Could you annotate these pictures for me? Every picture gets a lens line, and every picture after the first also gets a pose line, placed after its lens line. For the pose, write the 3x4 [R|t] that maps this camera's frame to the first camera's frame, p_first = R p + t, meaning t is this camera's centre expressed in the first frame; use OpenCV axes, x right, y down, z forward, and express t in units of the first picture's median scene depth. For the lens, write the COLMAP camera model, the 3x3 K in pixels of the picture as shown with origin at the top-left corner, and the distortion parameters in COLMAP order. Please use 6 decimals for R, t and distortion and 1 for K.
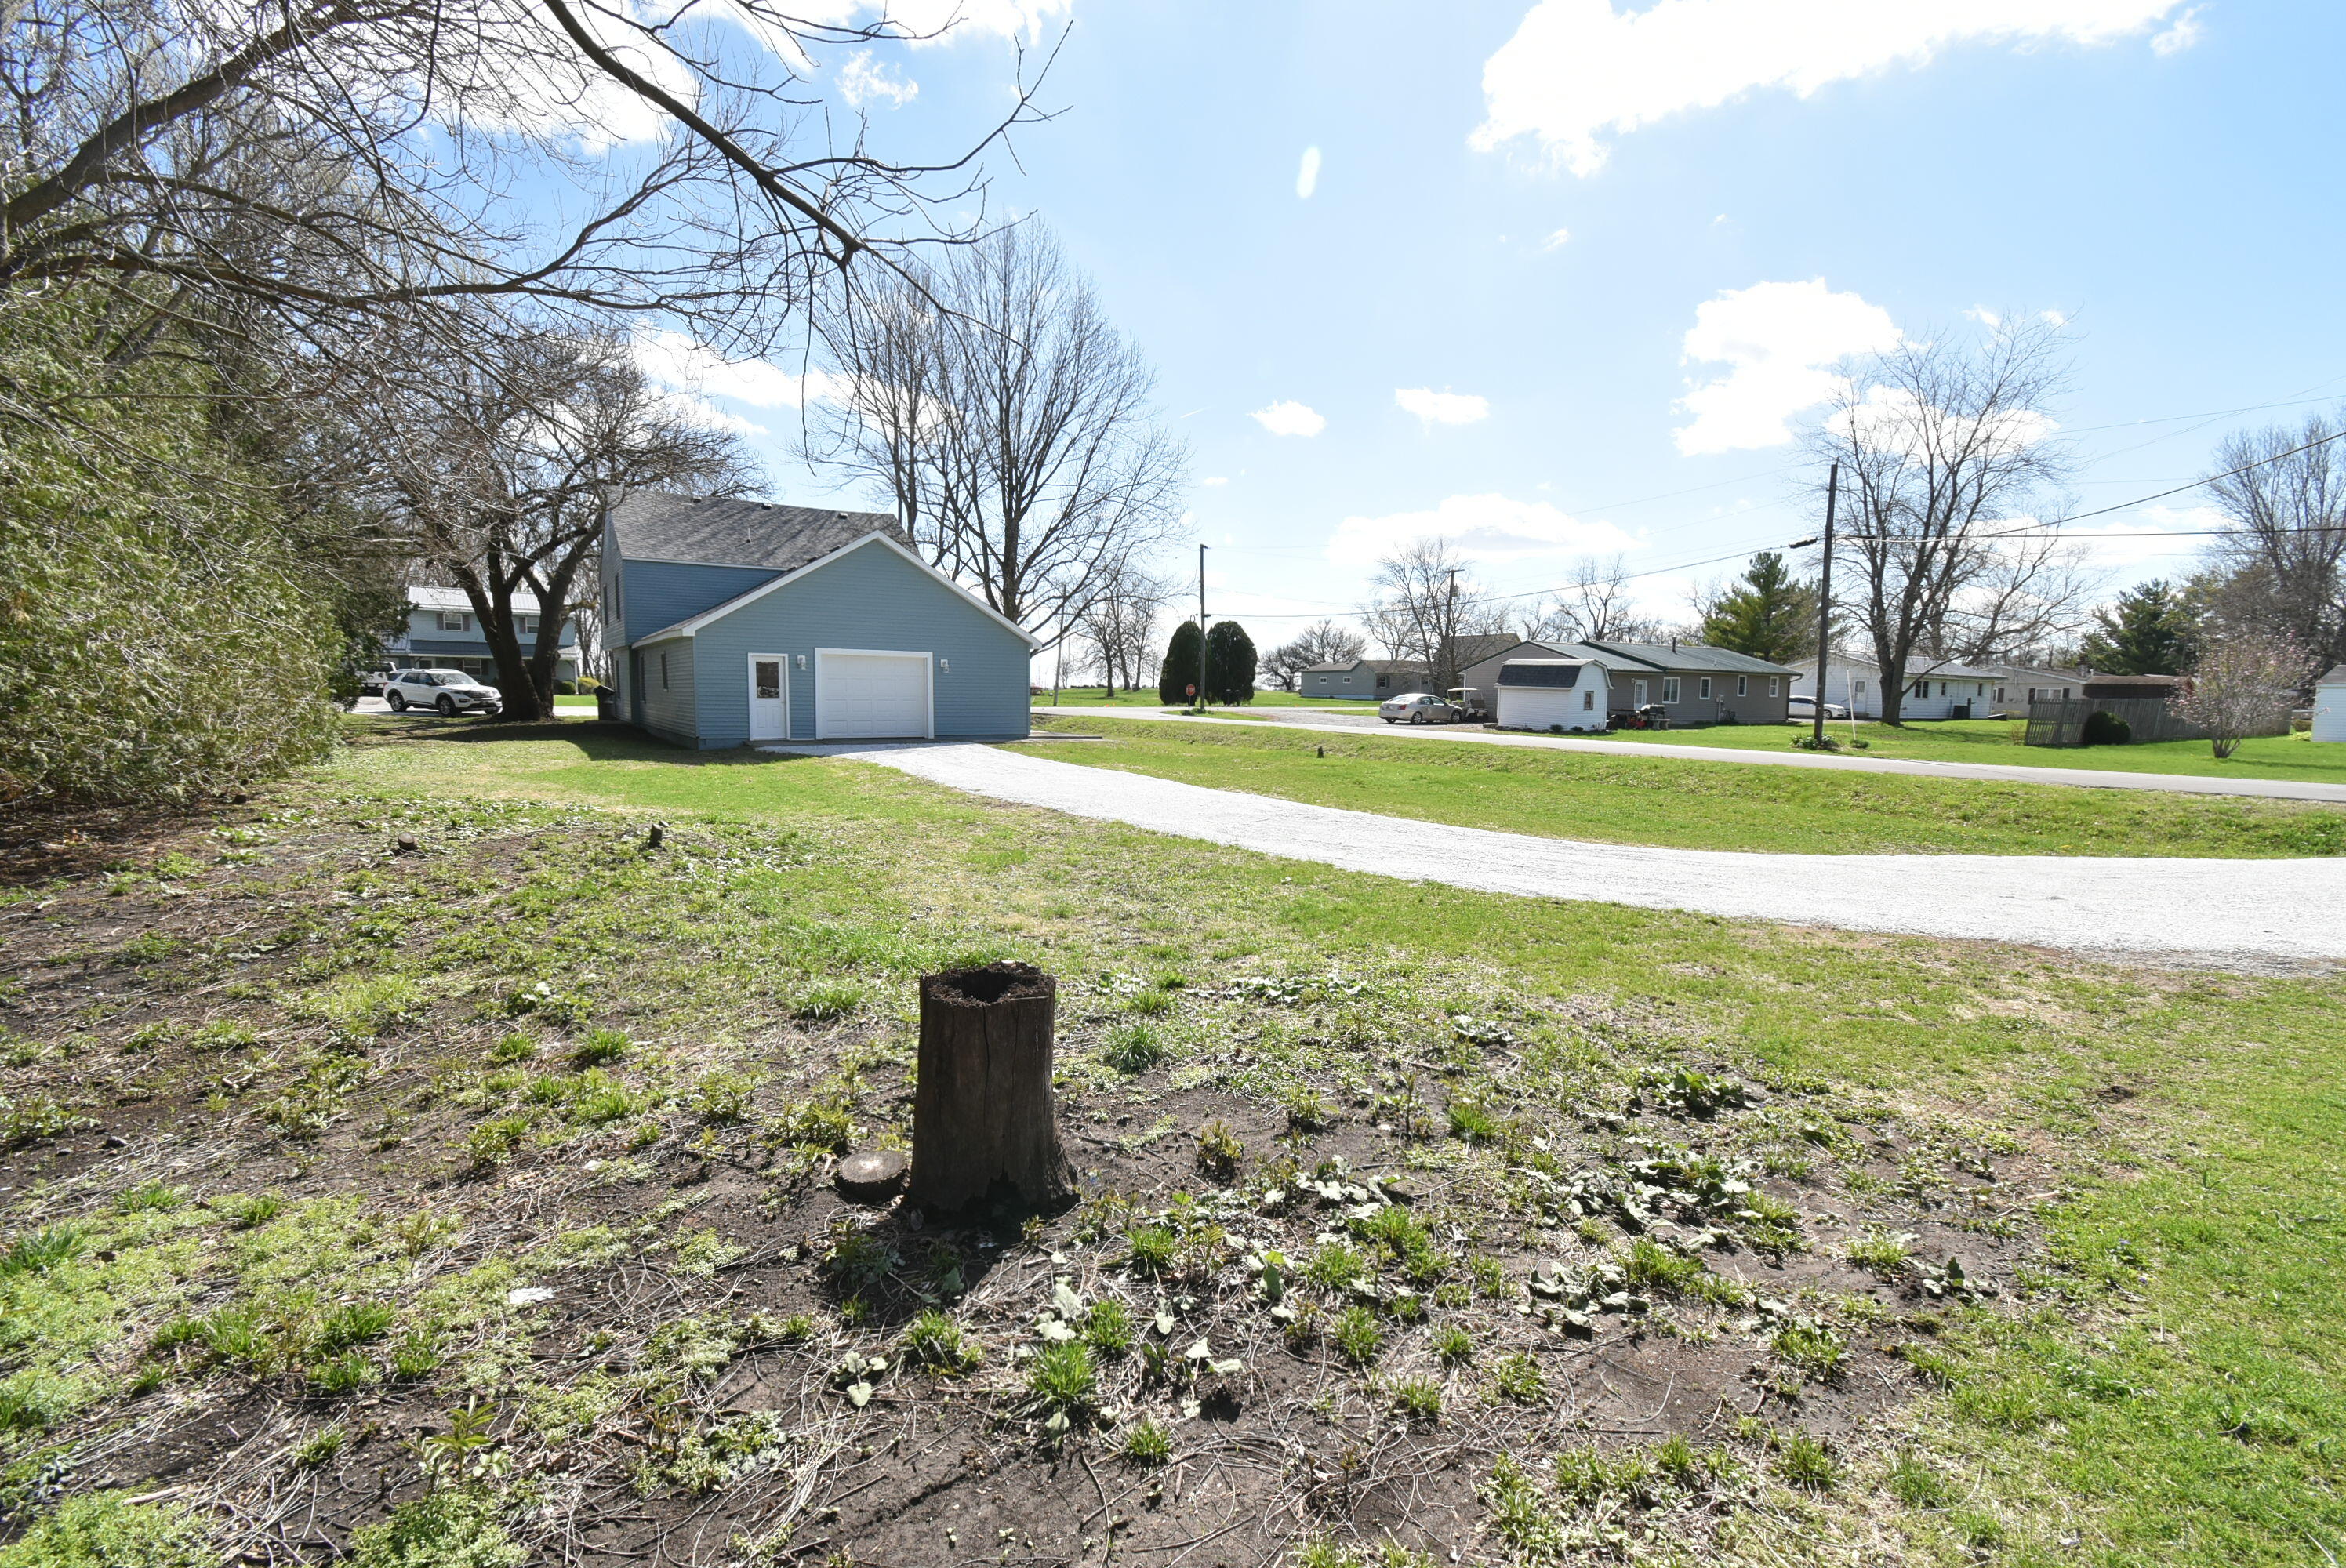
lens RADIAL K [[1032.2, 0, 1183.0], [0, 1032.2, 782.9], [0, 0, 1]] dist [0.005393, -0.005299]
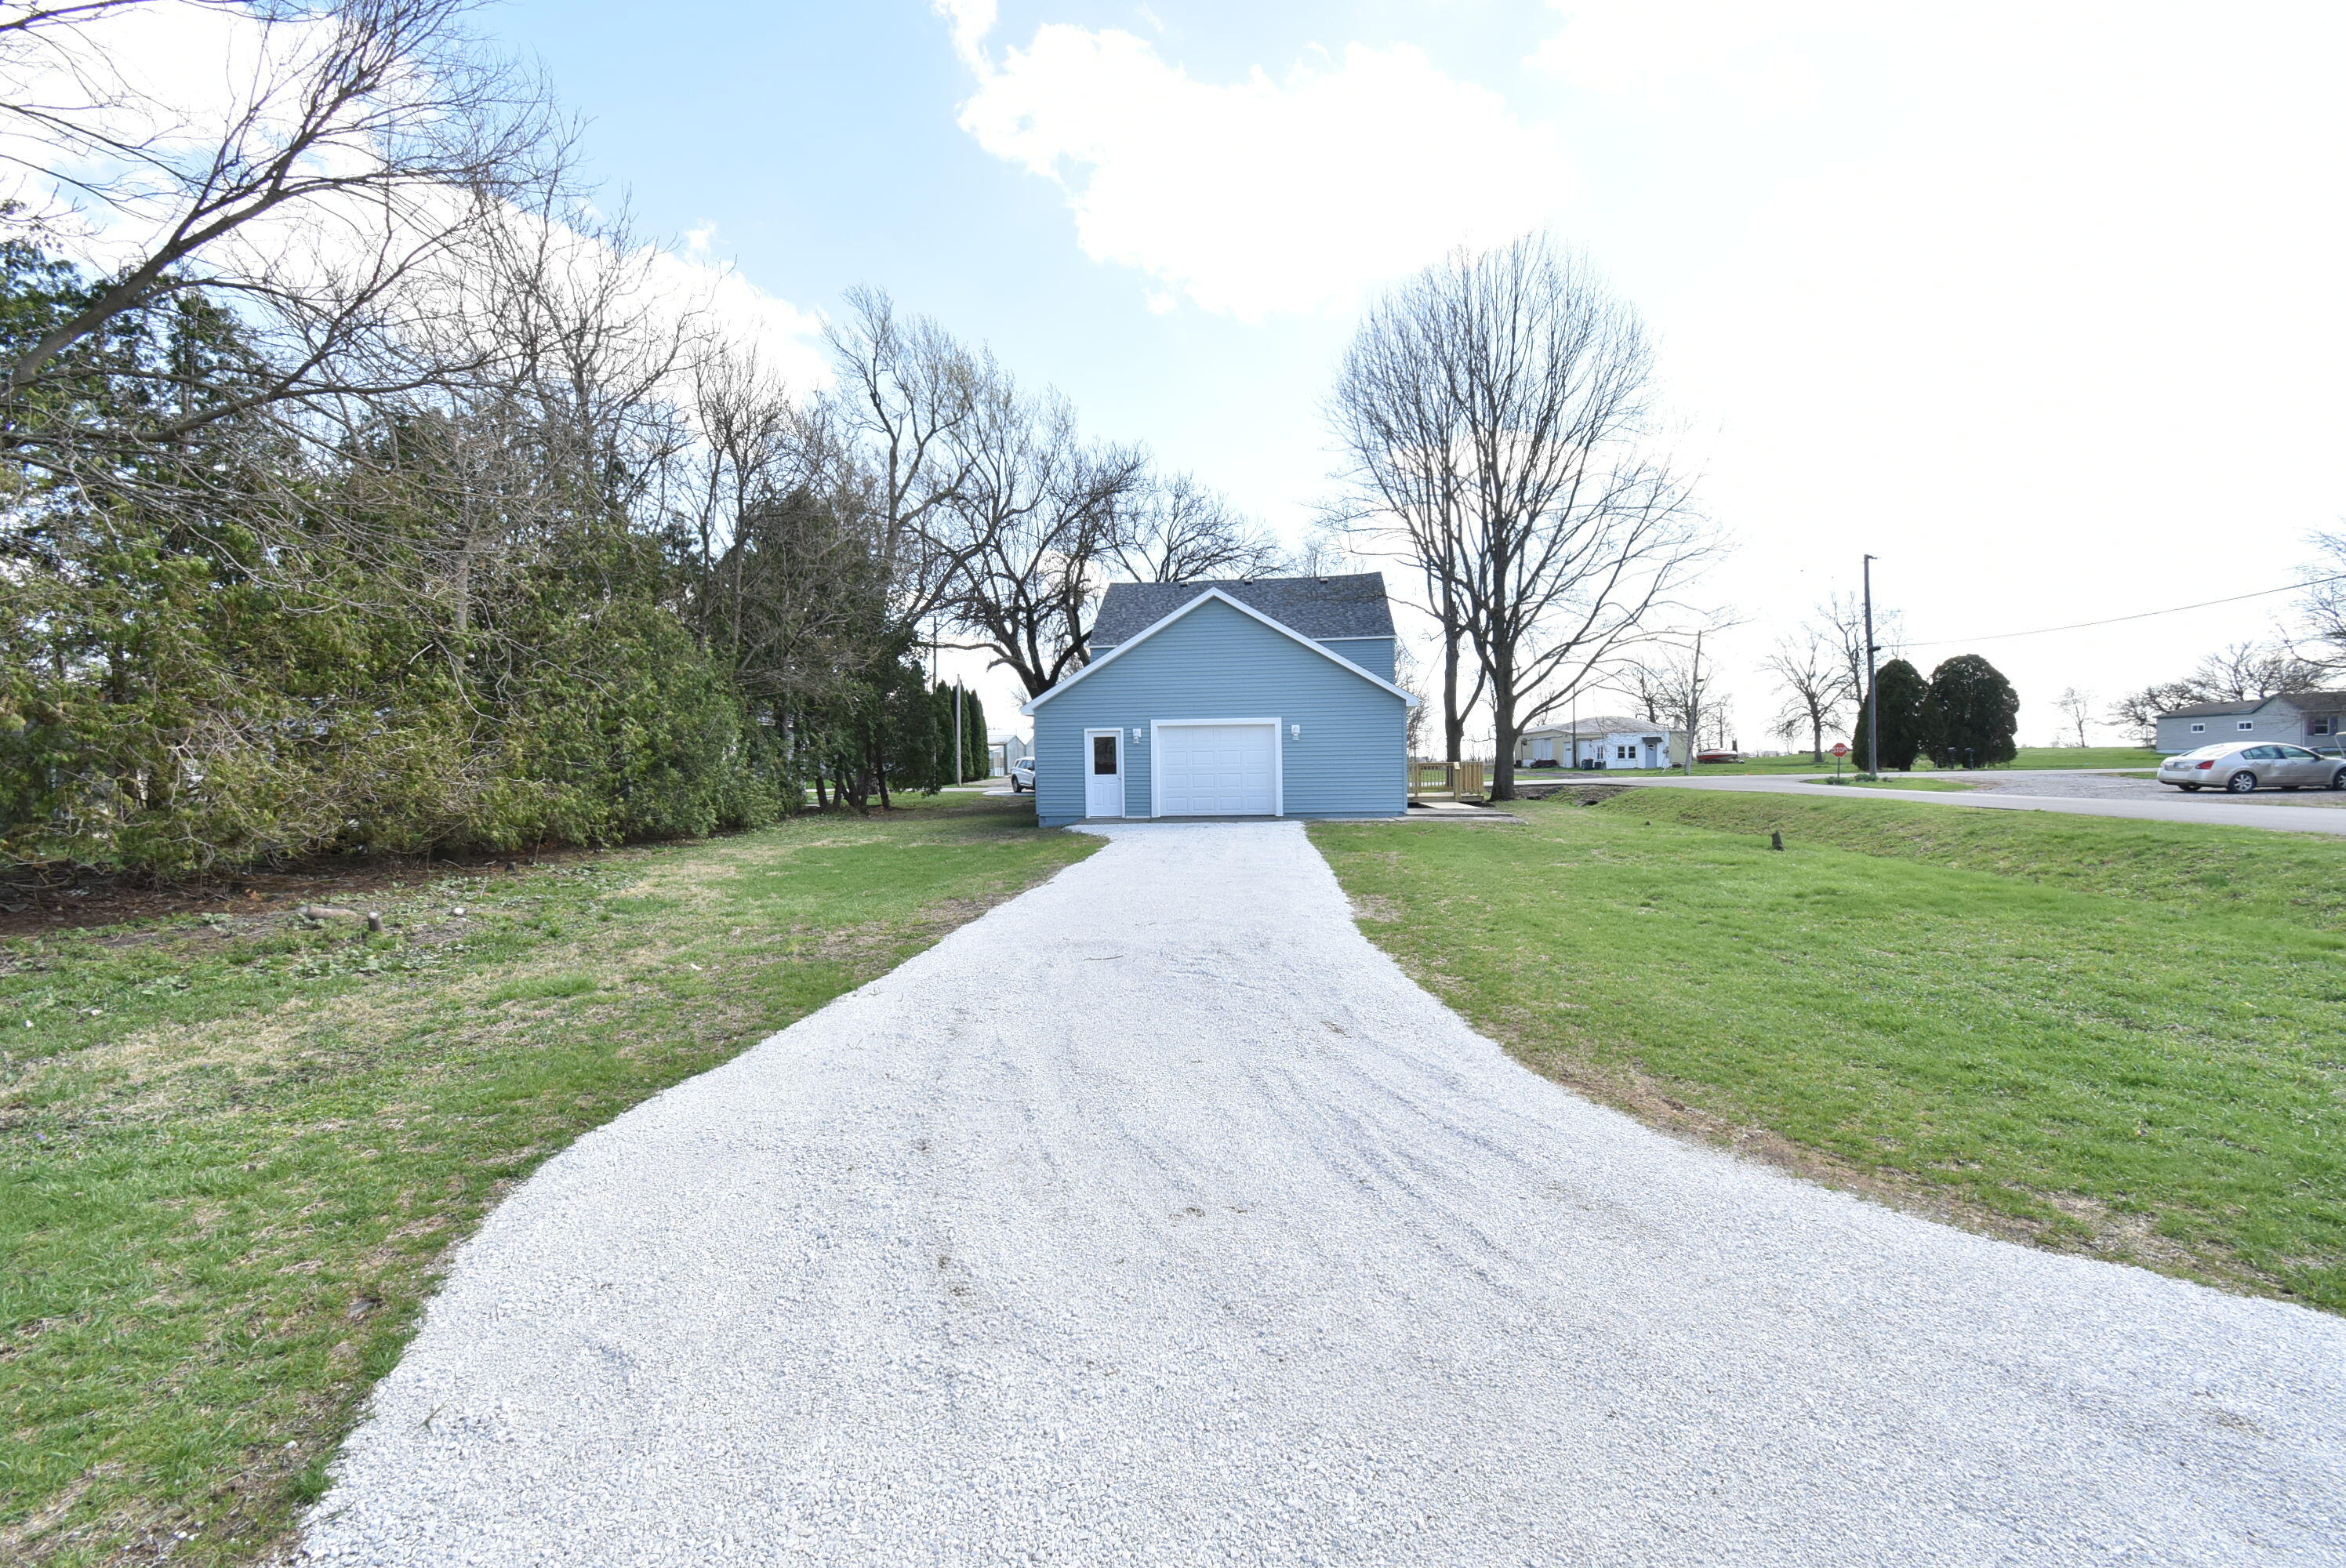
lens RADIAL K [[1032.2, 0, 1183.0], [0, 1032.2, 782.9], [0, 0, 1]] dist [0.005393, -0.005299]
pose [[0.768009, -0.016353, -0.640230, 0.255456], [-0.029655, 0.997694, -0.061057, -0.015258], [0.639752, 0.065878, 0.765753, 0.280961]]
